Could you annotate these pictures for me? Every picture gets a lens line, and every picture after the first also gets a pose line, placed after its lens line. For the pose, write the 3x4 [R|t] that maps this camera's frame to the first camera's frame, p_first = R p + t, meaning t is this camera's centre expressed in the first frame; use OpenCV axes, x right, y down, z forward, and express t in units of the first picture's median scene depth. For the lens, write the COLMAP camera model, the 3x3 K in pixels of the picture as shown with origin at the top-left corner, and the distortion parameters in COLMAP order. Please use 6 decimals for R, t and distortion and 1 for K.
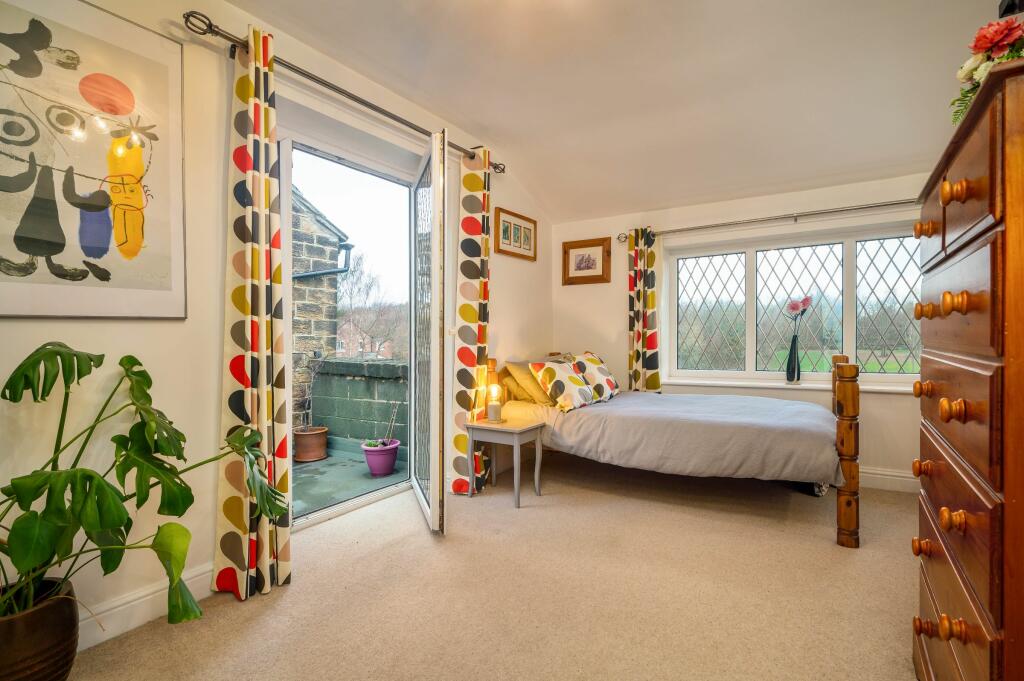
lens RADIAL K [[503.8, 0, 512.3], [0, 503.8, 338.2], [0, 0, 1]] dist [0.003932, 0.000313]
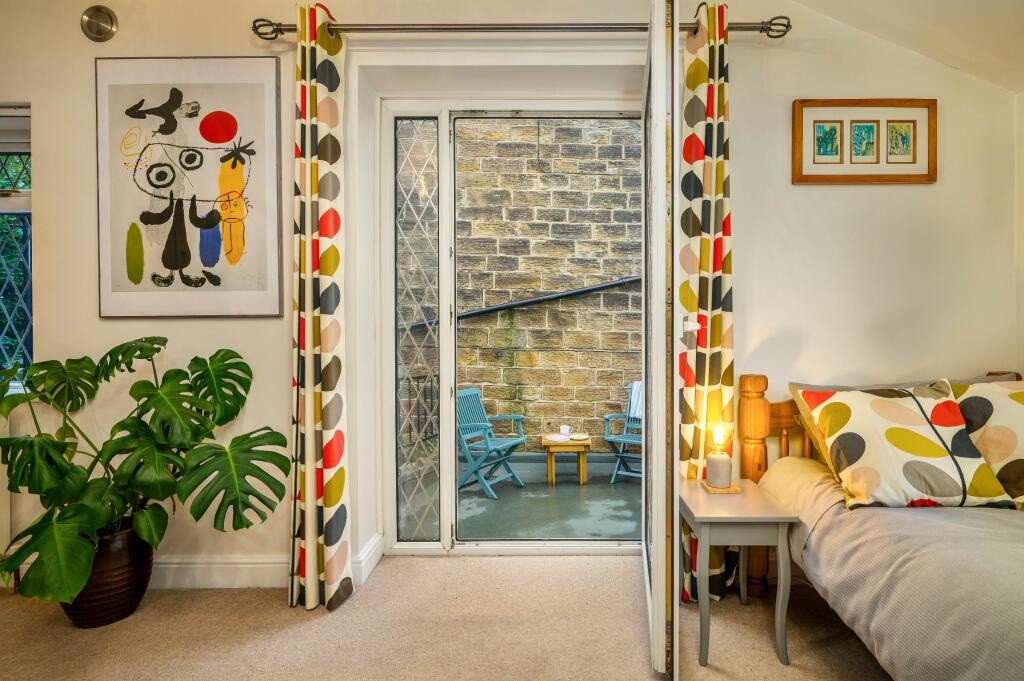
lens RADIAL K [[524.2, 0, 512.0], [0, 524.2, 336.2], [0, 0, 1]] dist [-0.004202, 0.000845]
pose [[0.543473, 0.010082, -0.839366, 0.351133], [-0.008152, 0.999944, 0.006733, -0.004856], [0.839387, 0.003183, 0.543525, 0.532482]]
